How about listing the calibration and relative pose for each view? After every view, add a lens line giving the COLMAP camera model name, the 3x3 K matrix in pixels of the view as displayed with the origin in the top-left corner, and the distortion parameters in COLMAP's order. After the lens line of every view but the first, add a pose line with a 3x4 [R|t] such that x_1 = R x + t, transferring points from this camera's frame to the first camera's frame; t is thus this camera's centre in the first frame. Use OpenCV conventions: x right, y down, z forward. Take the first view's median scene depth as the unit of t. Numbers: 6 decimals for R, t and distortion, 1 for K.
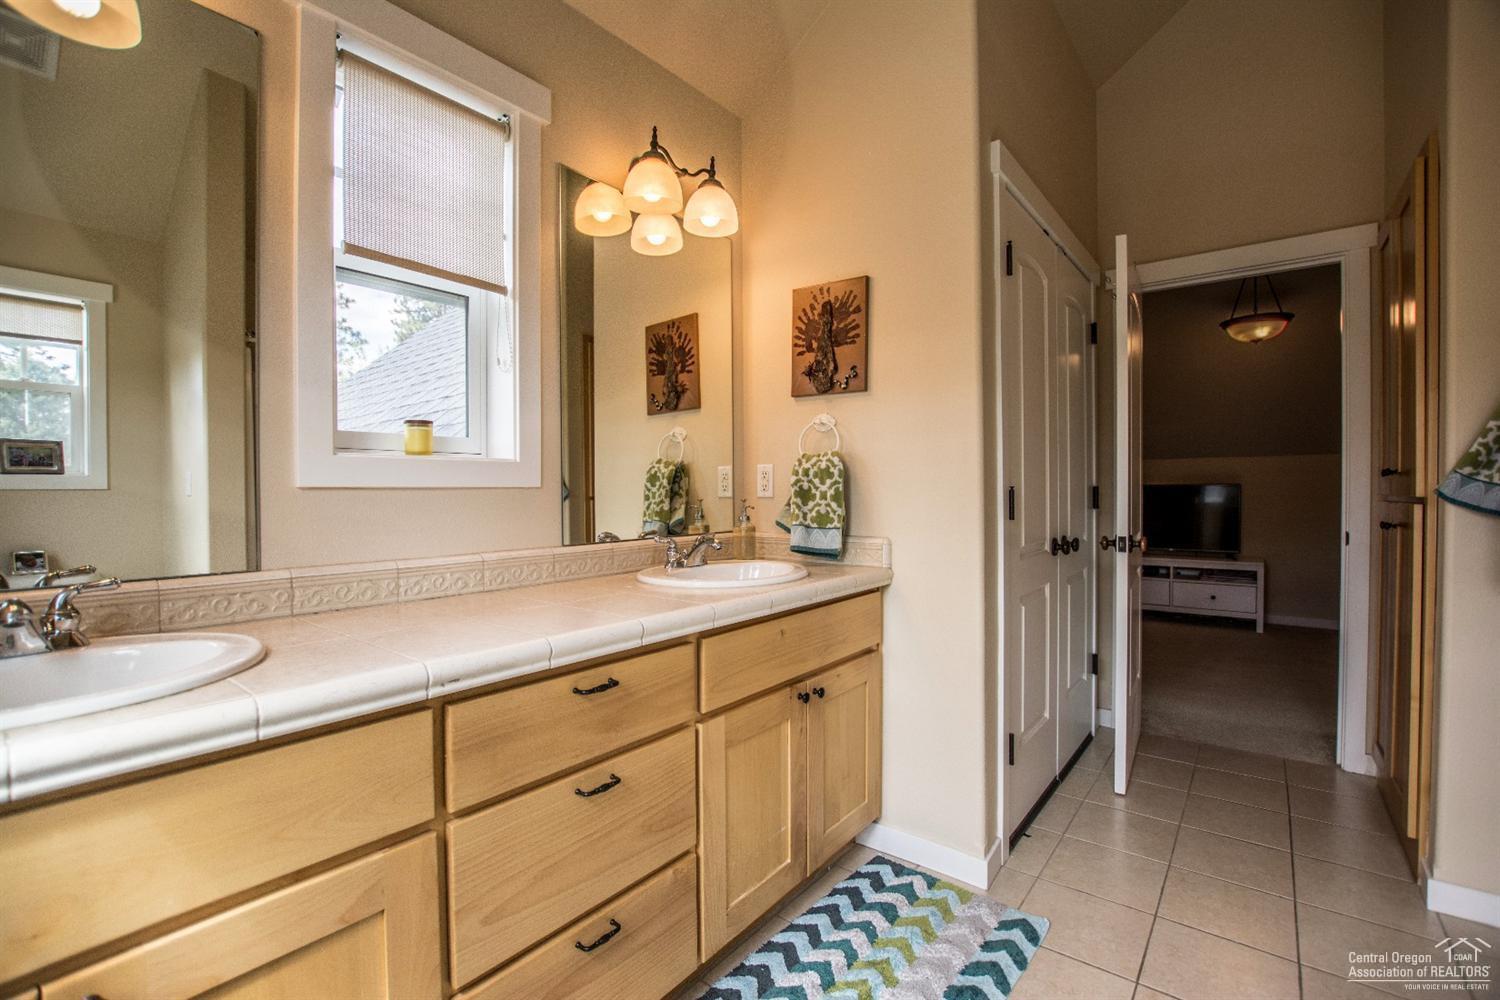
lens RADIAL K [[668.5, 0, 744.4], [0, 668.5, 488.6], [0, 0, 1]] dist [-0.021556, 0.000887]
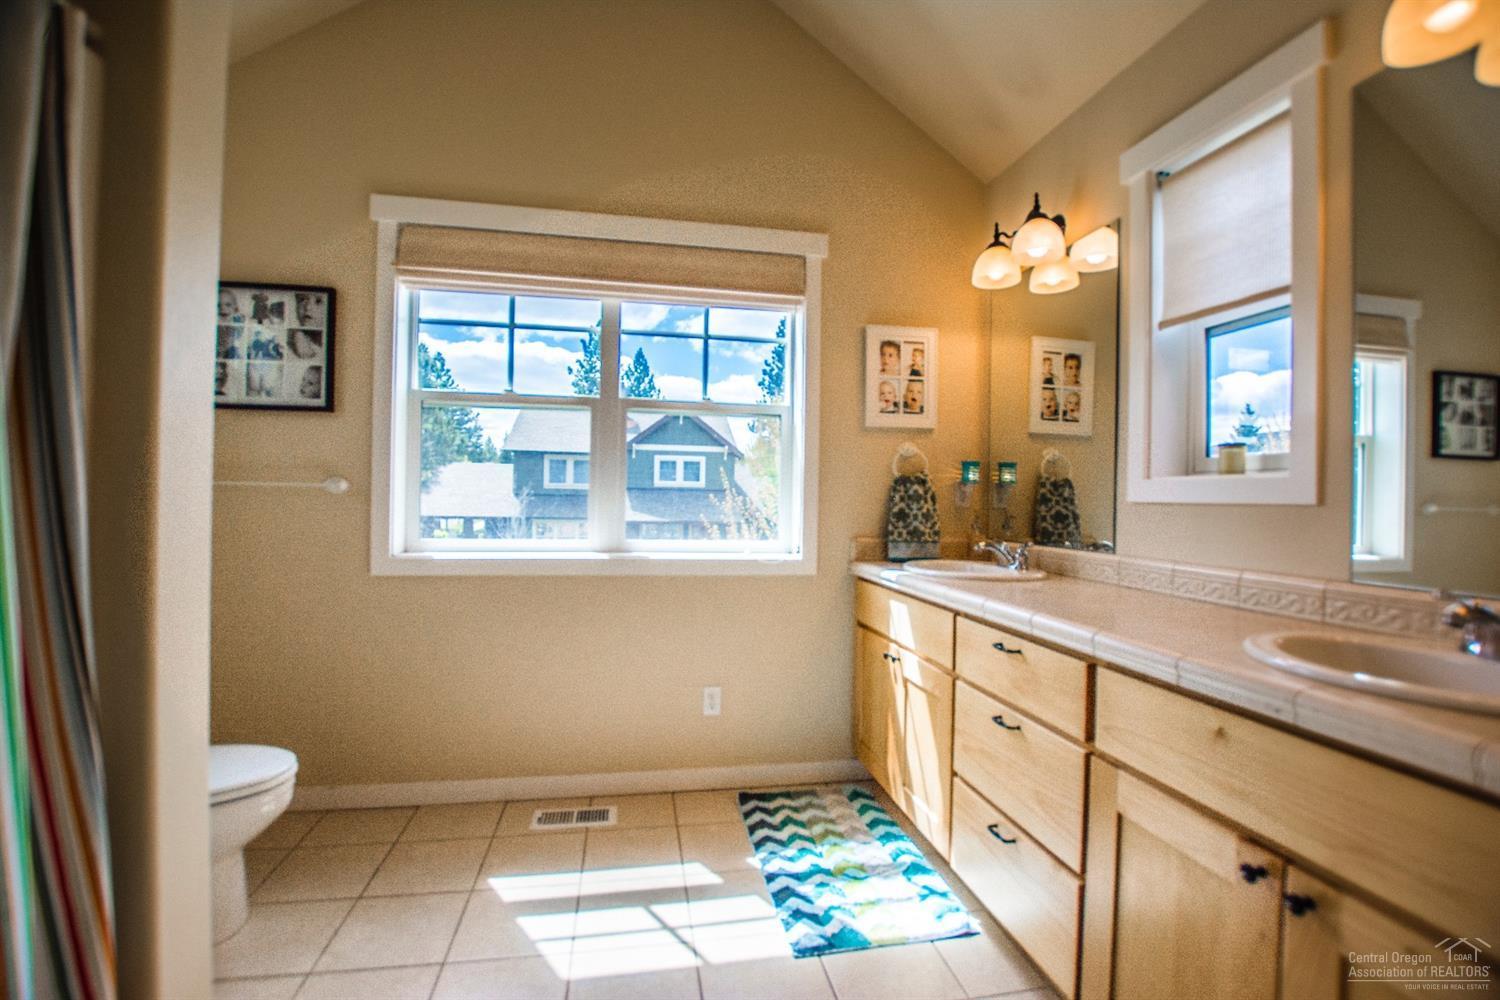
lens RADIAL K [[668.5, 0, 747.0], [0, 668.5, 500.9], [0, 0, 1]] dist [-0.021556, 0.000887]
pose [[-0.650280, -0.002938, -0.759689, 0.974312], [-0.020271, 0.999704, 0.013486, -0.006121], [0.759425, 0.024169, -0.650146, 1.251539]]
